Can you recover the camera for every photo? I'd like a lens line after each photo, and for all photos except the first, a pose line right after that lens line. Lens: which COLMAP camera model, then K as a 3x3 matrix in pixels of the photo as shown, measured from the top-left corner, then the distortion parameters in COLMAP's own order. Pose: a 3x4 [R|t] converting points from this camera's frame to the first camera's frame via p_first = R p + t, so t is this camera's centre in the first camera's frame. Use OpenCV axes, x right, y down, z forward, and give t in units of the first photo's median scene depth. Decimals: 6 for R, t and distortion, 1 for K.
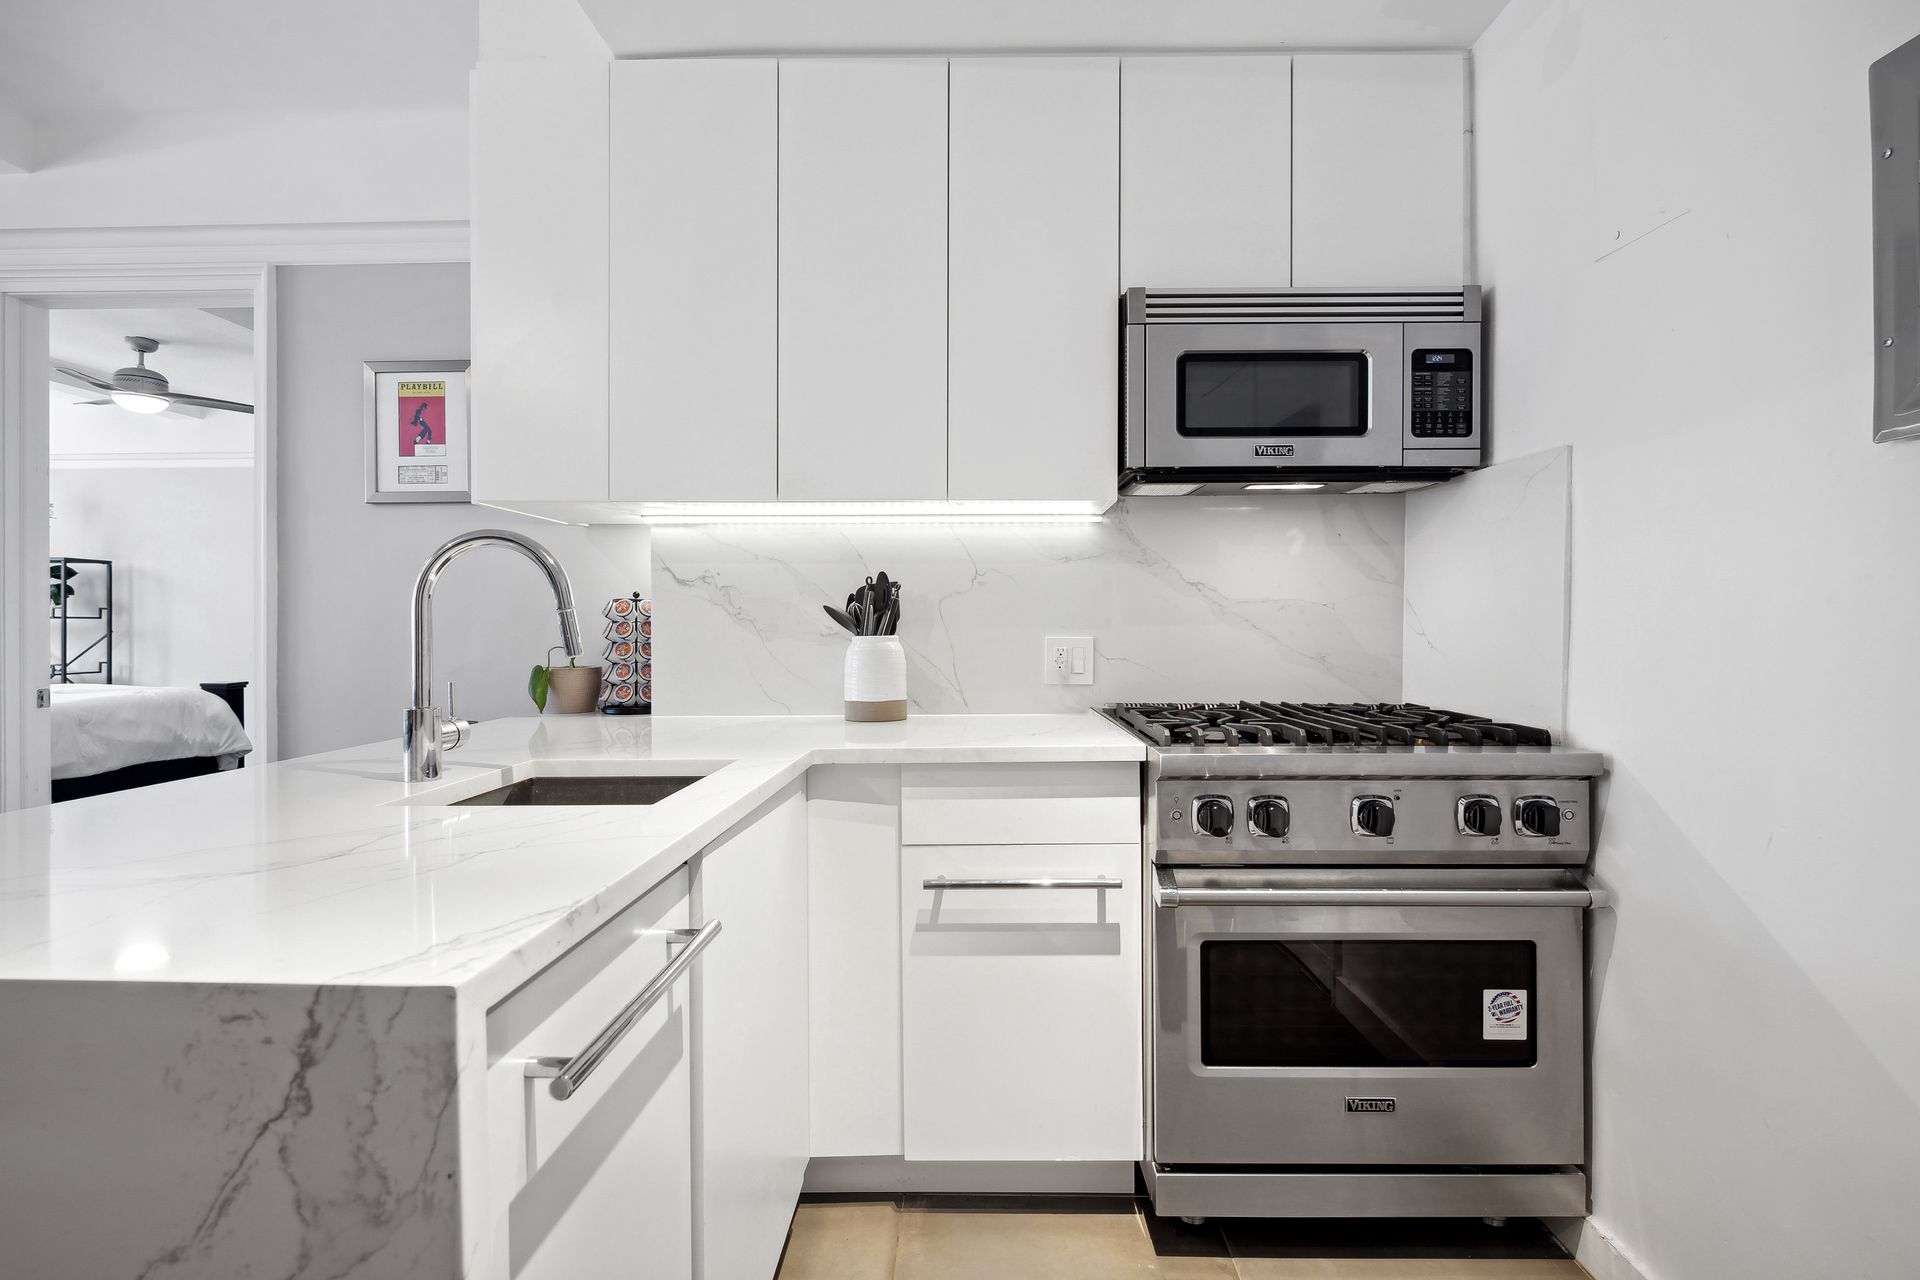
lens RADIAL K [[952.1, 0, 961.7], [0, 952.1, 636.1], [0, 0, 1]] dist [-0.001663, -0.000291]
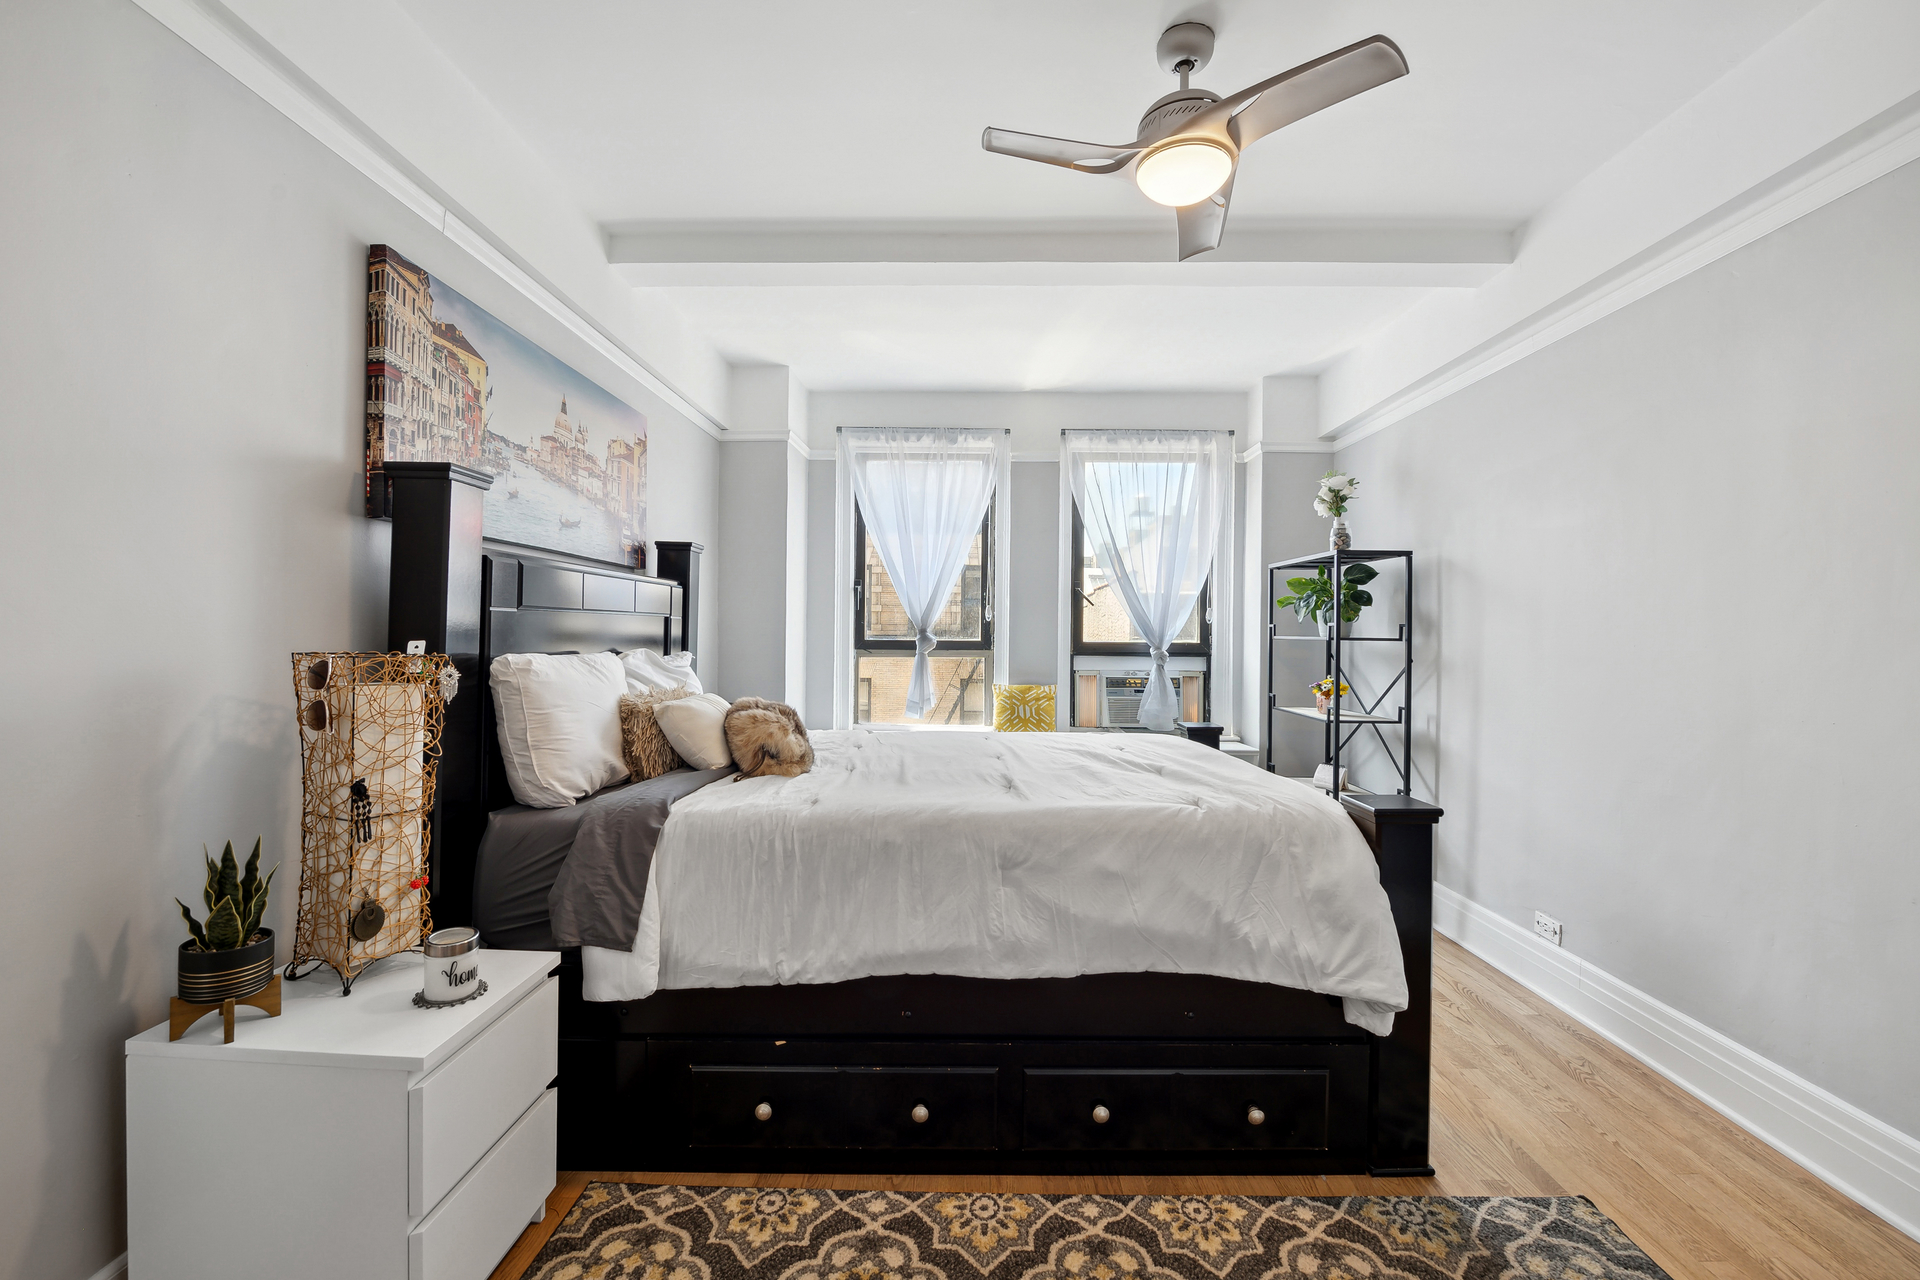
lens RADIAL K [[786.6, 0, 959.7], [0, 786.6, 645.4], [0, 0, 1]] dist [-0.001098, -0.000037]
pose [[0.010618, 0.005598, -0.999928, -0.384266], [-0.018189, 0.999820, 0.005405, -0.014373], [0.999778, 0.018130, 0.010718, 0.702308]]
